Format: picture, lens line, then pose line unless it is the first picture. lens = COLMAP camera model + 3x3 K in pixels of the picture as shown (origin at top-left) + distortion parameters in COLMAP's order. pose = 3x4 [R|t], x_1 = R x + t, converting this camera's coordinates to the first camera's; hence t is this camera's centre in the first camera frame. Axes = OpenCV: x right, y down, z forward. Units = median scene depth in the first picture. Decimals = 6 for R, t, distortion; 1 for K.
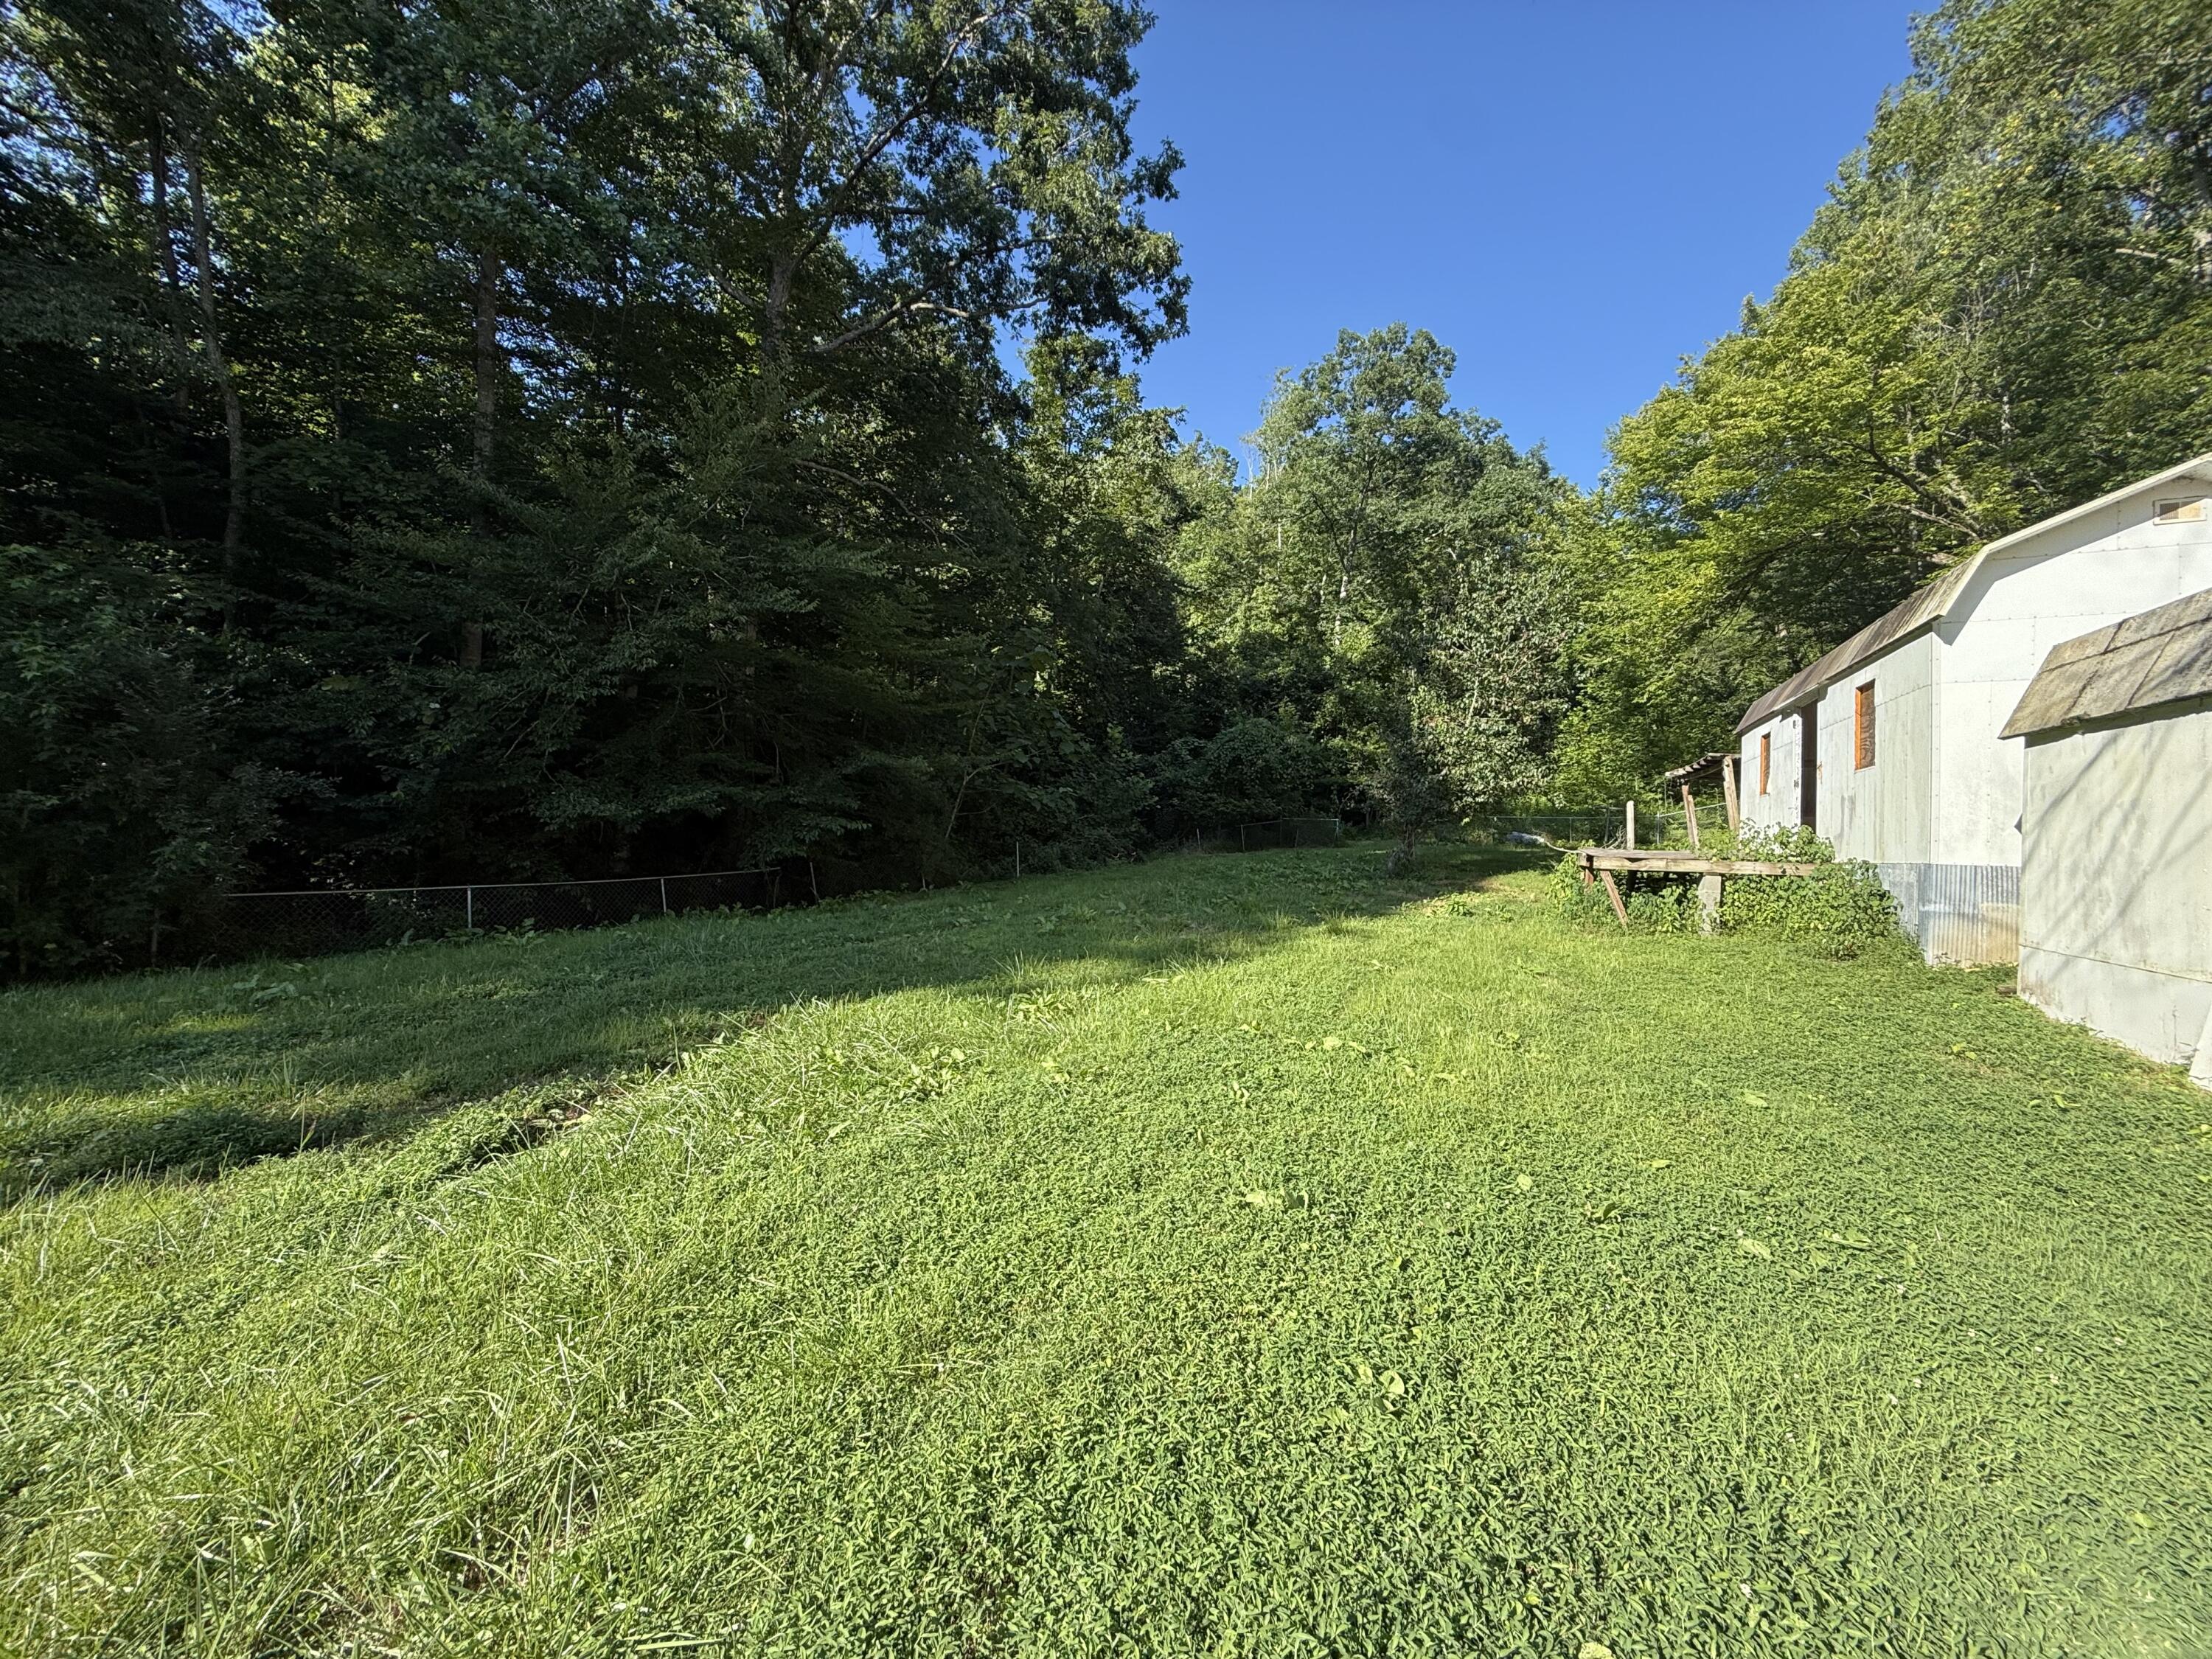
lens RADIAL K [[897.0, 0, 1113.9], [0, 897.0, 830.5], [0, 0, 1]] dist [-0.000167, 0.000201]
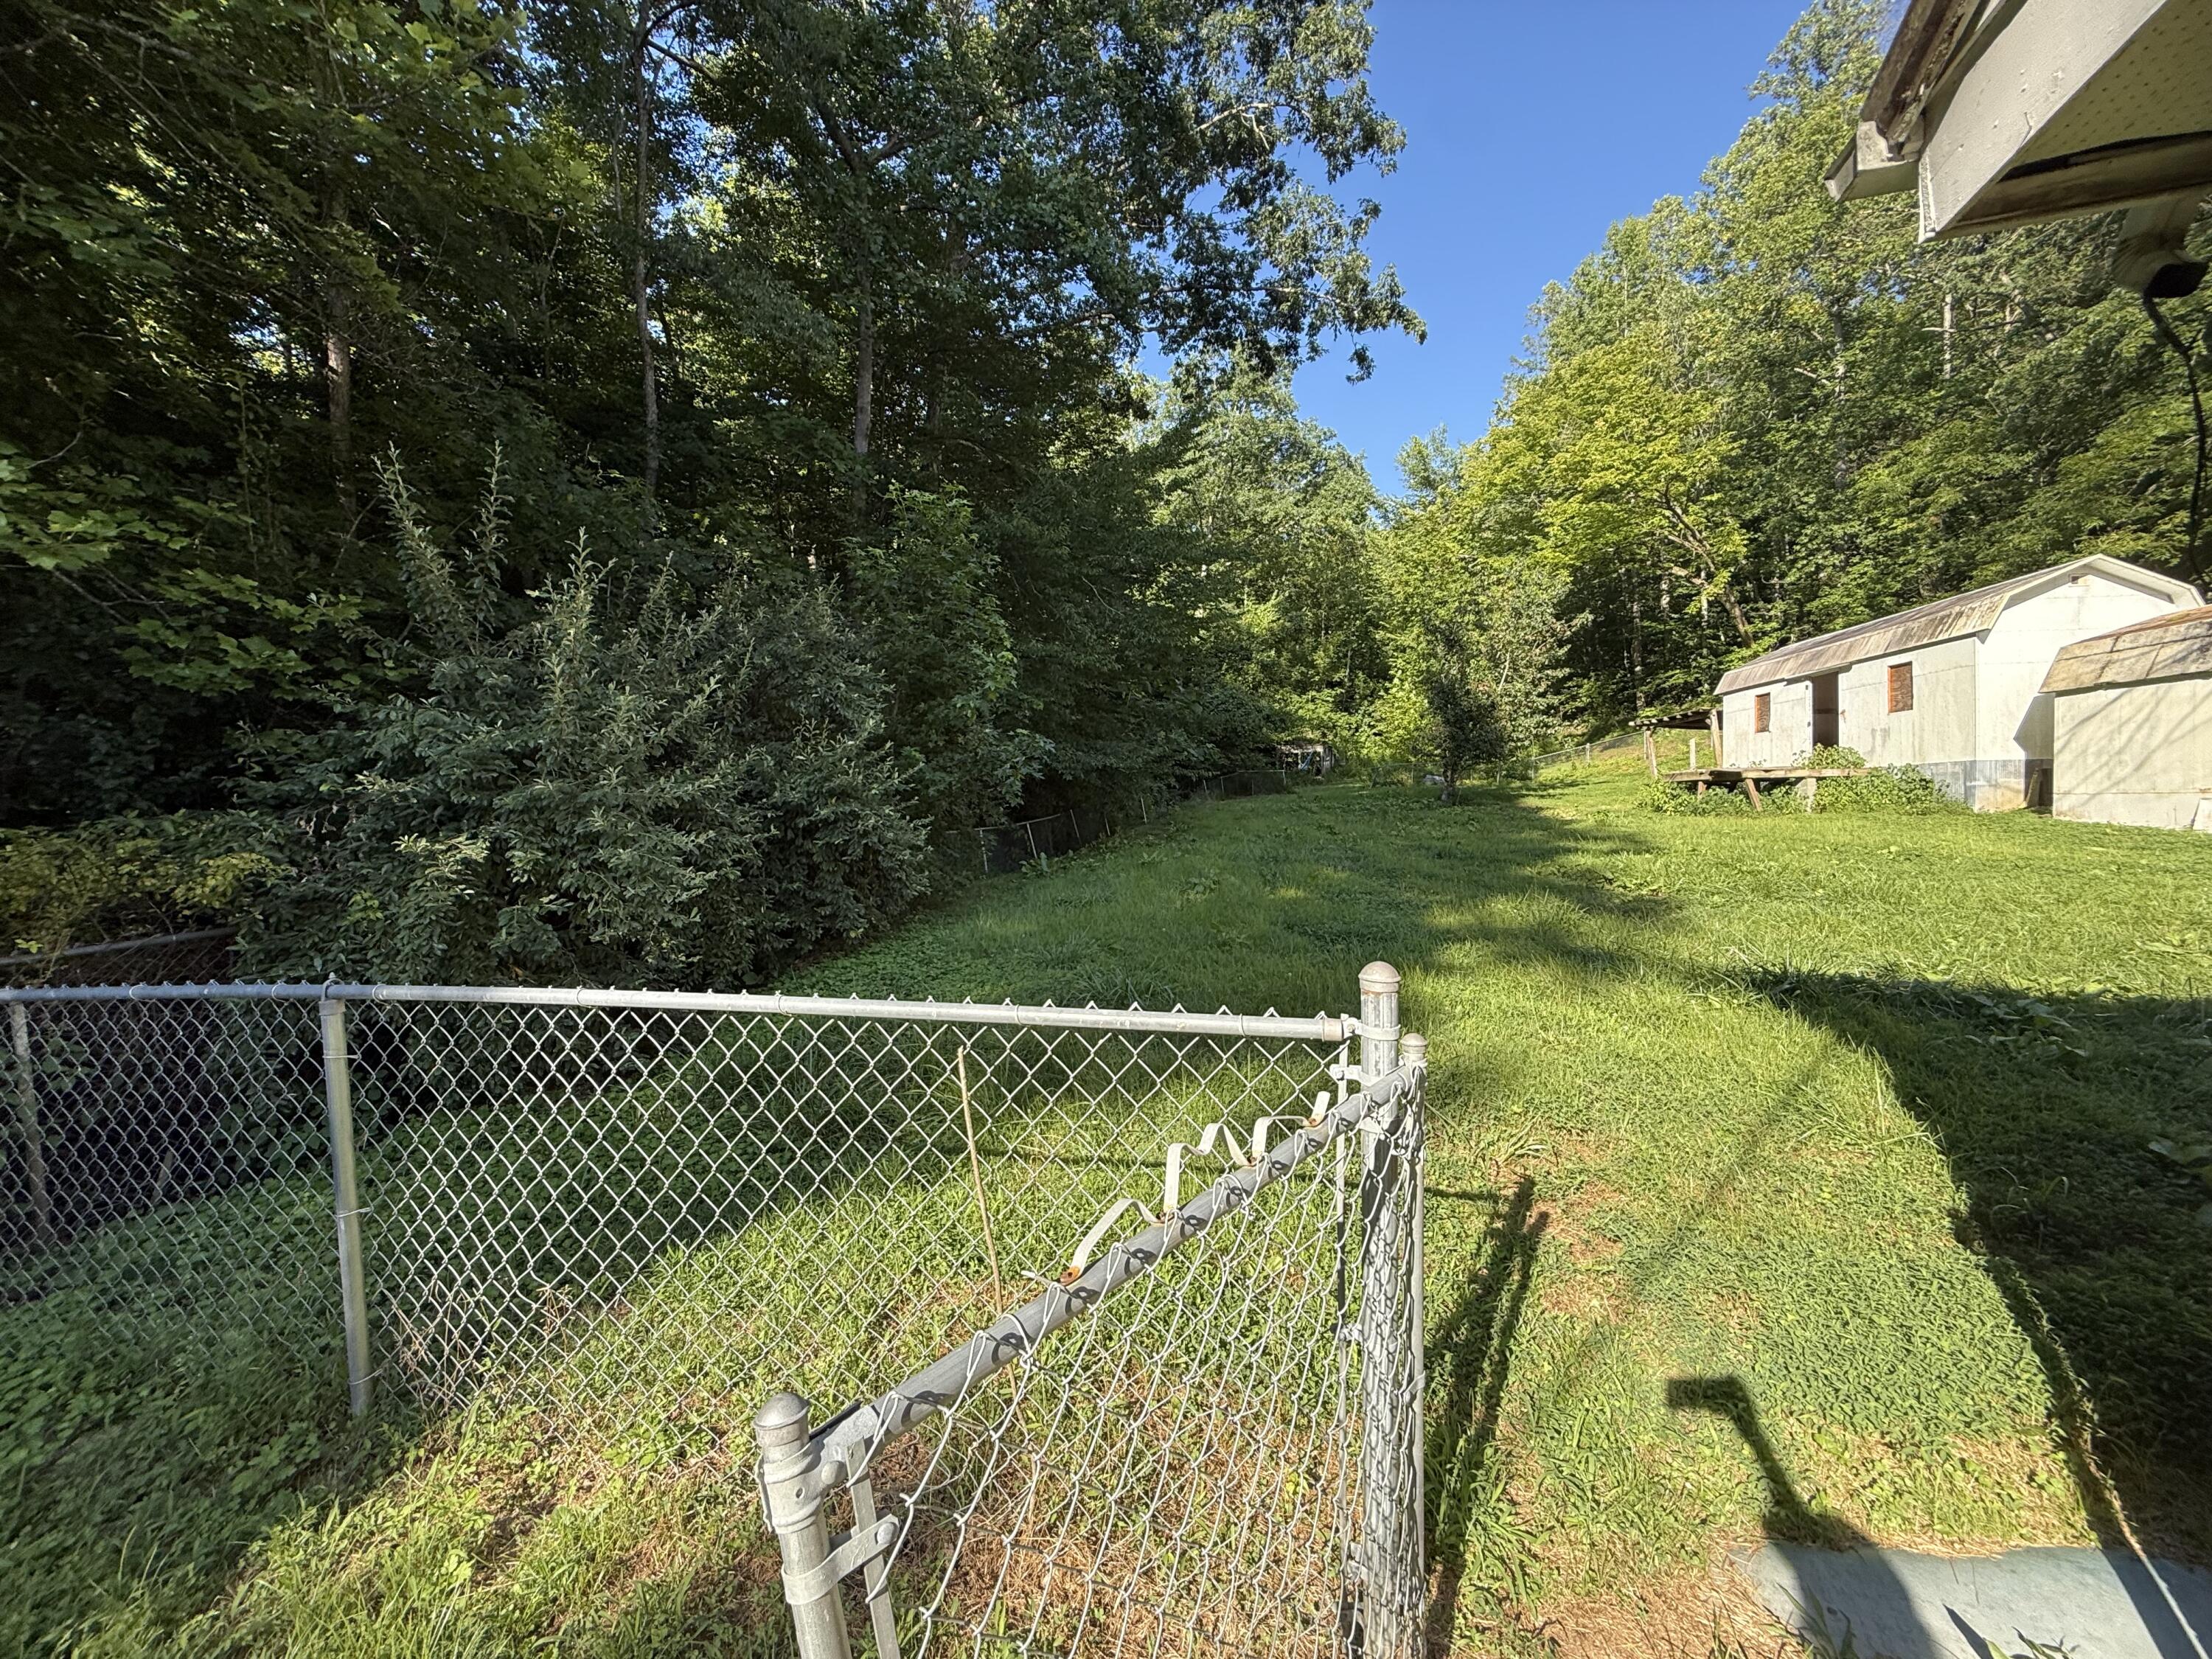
lens RADIAL K [[876.1, 0, 1099.1], [0, 876.1, 823.7], [0, 0, 1]] dist [0.001179, 0.000505]
pose [[0.957791, -0.029834, 0.285913, -0.886465], [0.020123, 0.999118, 0.036845, 0.040381], [-0.286760, -0.029536, 0.957547, -0.149851]]
